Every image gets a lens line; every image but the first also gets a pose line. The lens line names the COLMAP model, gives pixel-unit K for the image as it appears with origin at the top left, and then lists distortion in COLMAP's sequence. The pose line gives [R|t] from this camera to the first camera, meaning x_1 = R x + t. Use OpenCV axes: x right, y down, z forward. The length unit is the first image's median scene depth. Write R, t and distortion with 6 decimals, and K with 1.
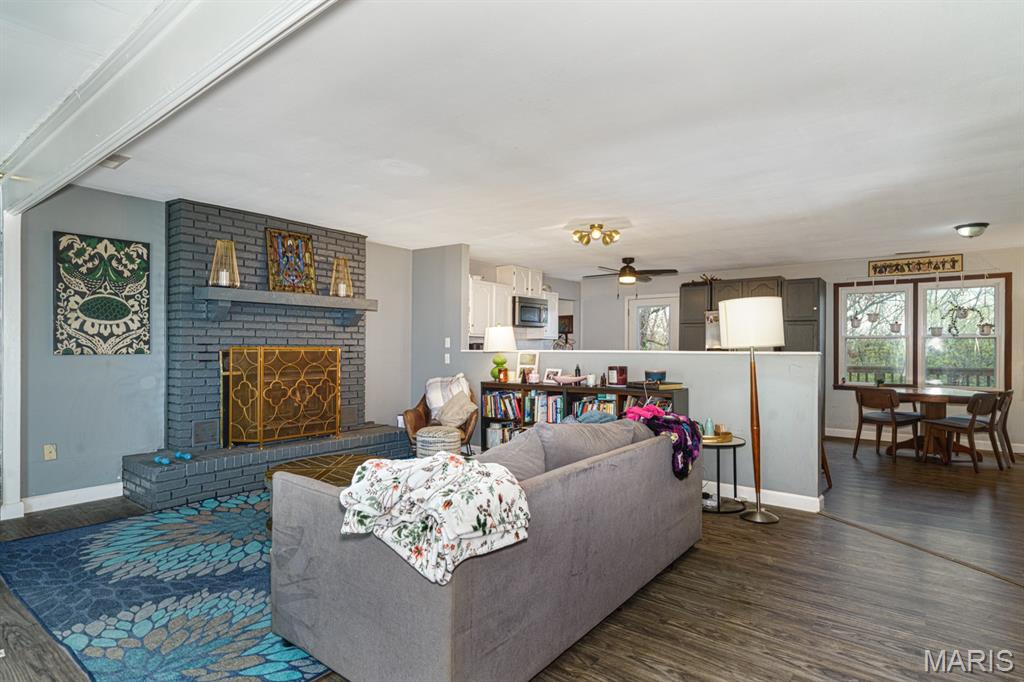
lens RADIAL K [[538.1, 0, 502.4], [0, 538.1, 340.9], [0, 0, 1]] dist [0.001048, 0.006470]
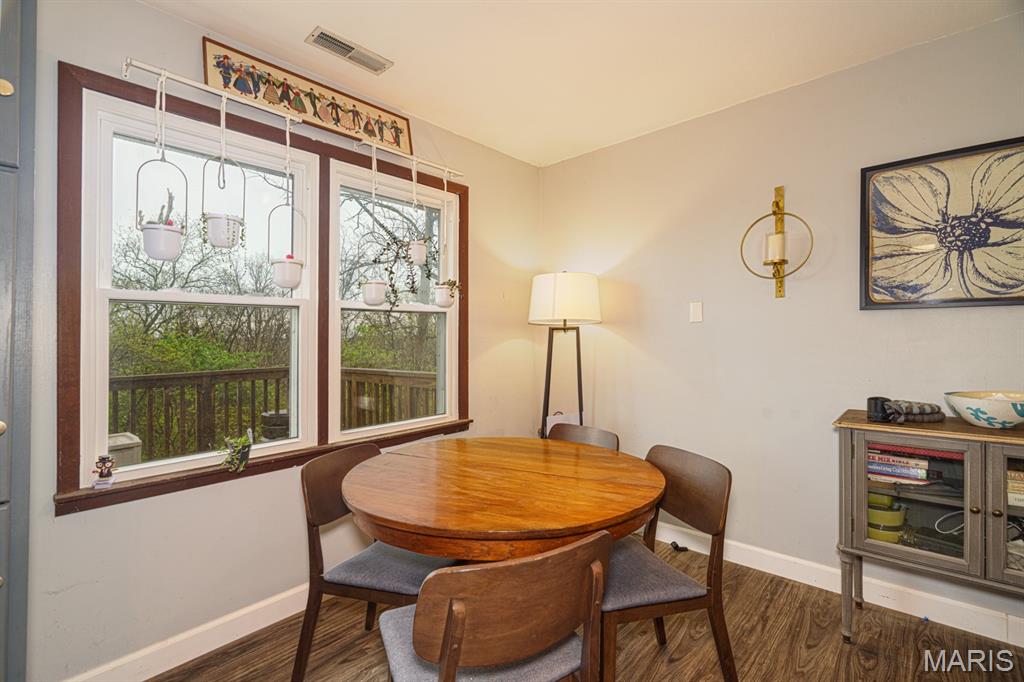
lens RADIAL K [[471.0, 0, 510.7], [0, 471.0, 336.8], [0, 0, 1]] dist [-0.007931, 0.002814]
pose [[0.062777, -0.007811, 0.997997, 0.601806], [-0.000768, 0.999969, 0.007875, 0.014186], [-0.998027, -0.001261, 0.062769, 1.124448]]
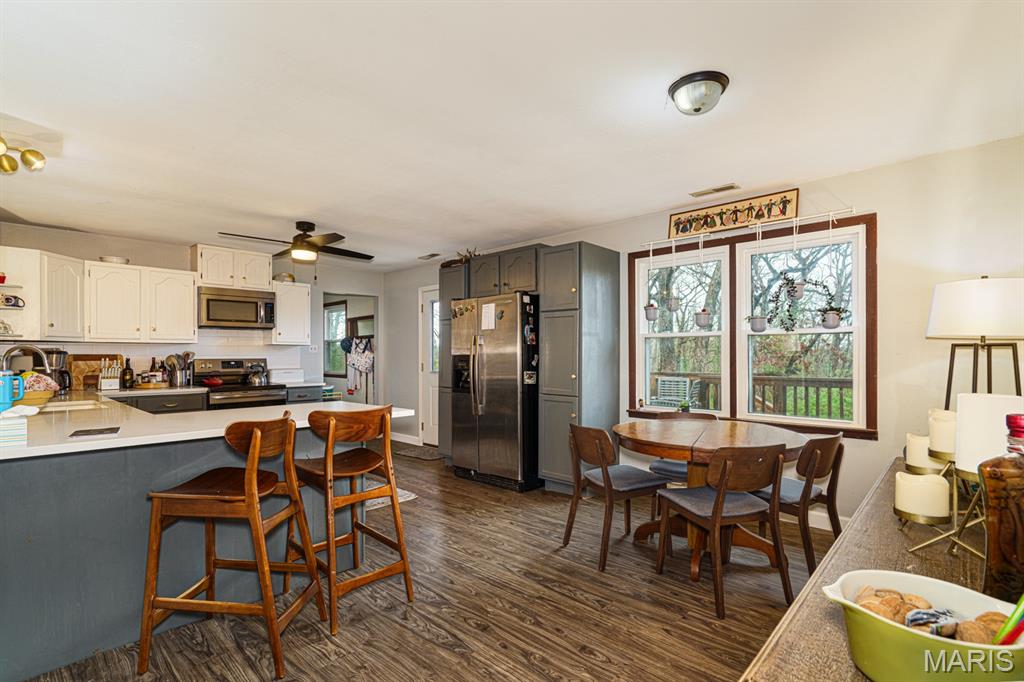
lens RADIAL K [[471.0, 0, 507.8], [0, 471.0, 358.6], [0, 0, 1]] dist [-0.007931, 0.002814]
pose [[0.996422, -0.008721, -0.084069, 0.734663], [0.010542, 0.999719, 0.021242, 0.008281], [0.083860, -0.022053, 0.996234, 0.595418]]
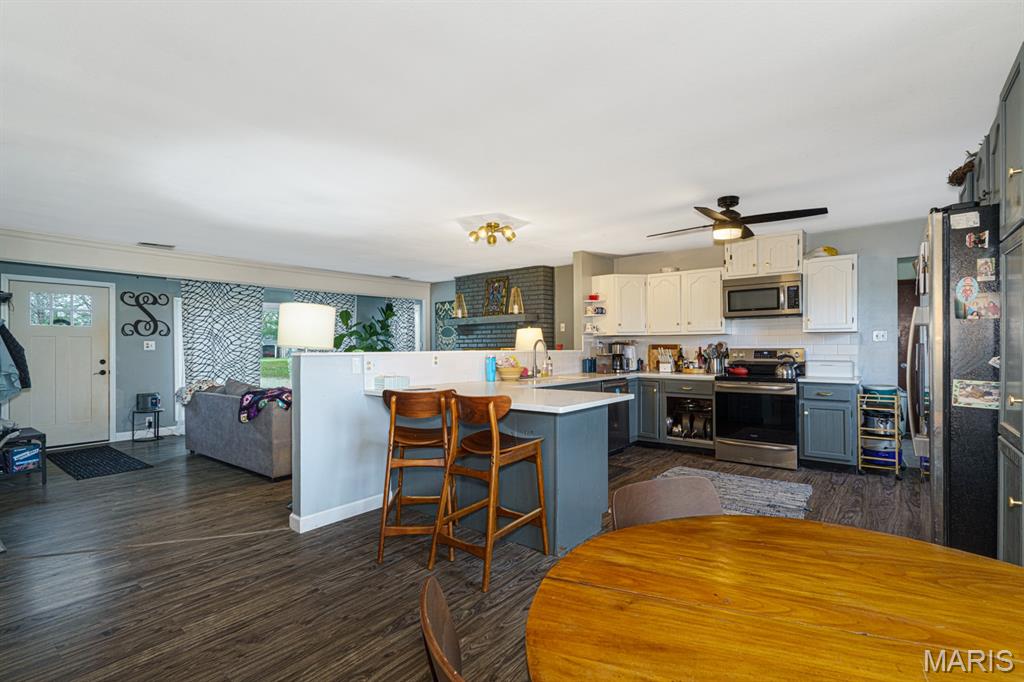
lens RADIAL K [[471.0, 0, 516.2], [0, 471.0, 343.2], [0, 0, 1]] dist [-0.007931, 0.002814]
pose [[0.007583, -0.012815, -0.999889, 1.045405], [0.021045, 0.999698, -0.012653, 0.015270], [0.999750, -0.020947, 0.007850, 1.044979]]
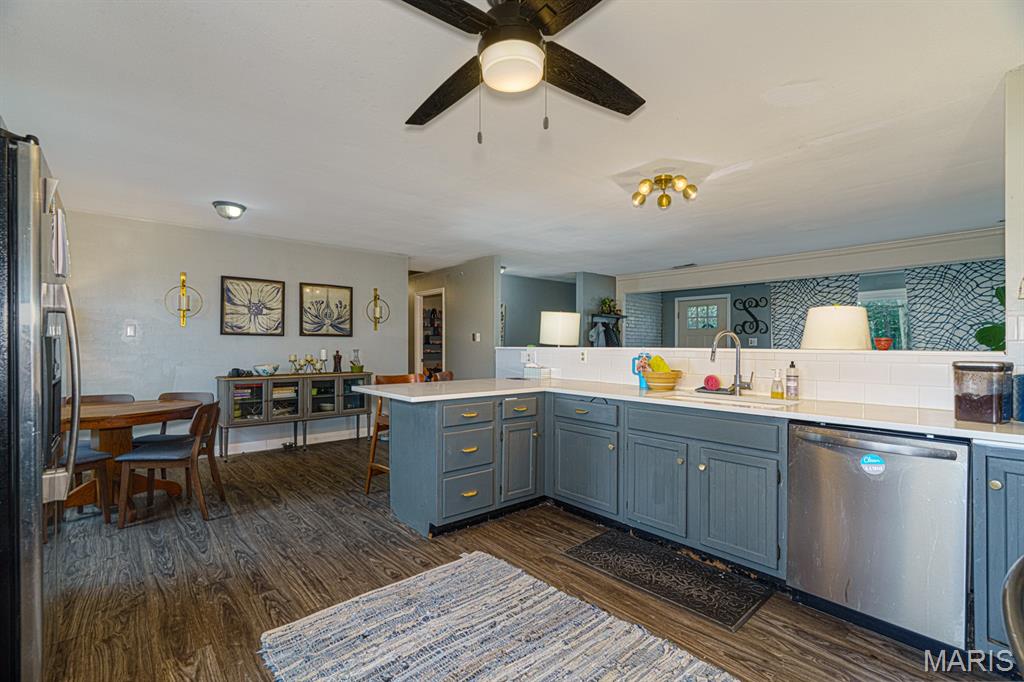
lens RADIAL K [[471.0, 0, 517.7], [0, 471.0, 345.8], [0, 0, 1]] dist [-0.007931, 0.002814]
pose [[-0.983694, -0.006568, 0.179730, 0.255189], [-0.009284, 0.999855, -0.014276, 0.024973], [-0.179610, -0.015712, -0.983612, 1.678737]]
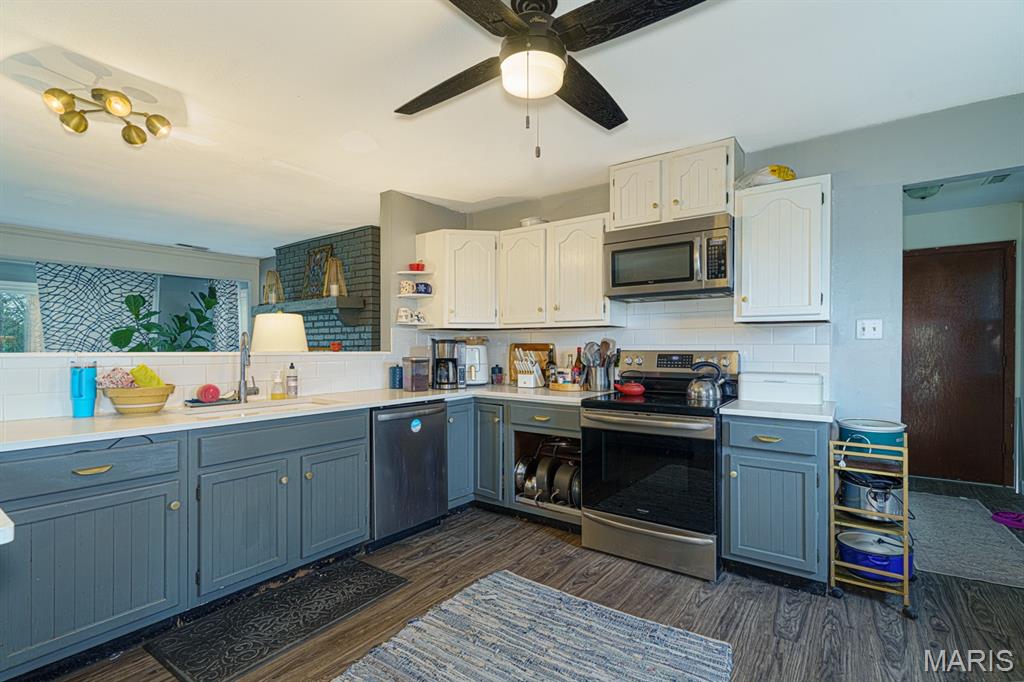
lens RADIAL K [[471.0, 0, 508.8], [0, 471.0, 346.7], [0, 0, 1]] dist [-0.007931, 0.002814]
pose [[0.049529, -0.005462, -0.998758, 0.619551], [0.016234, 0.999857, -0.004663, 0.019534], [0.998641, -0.015983, 0.049611, 1.350583]]
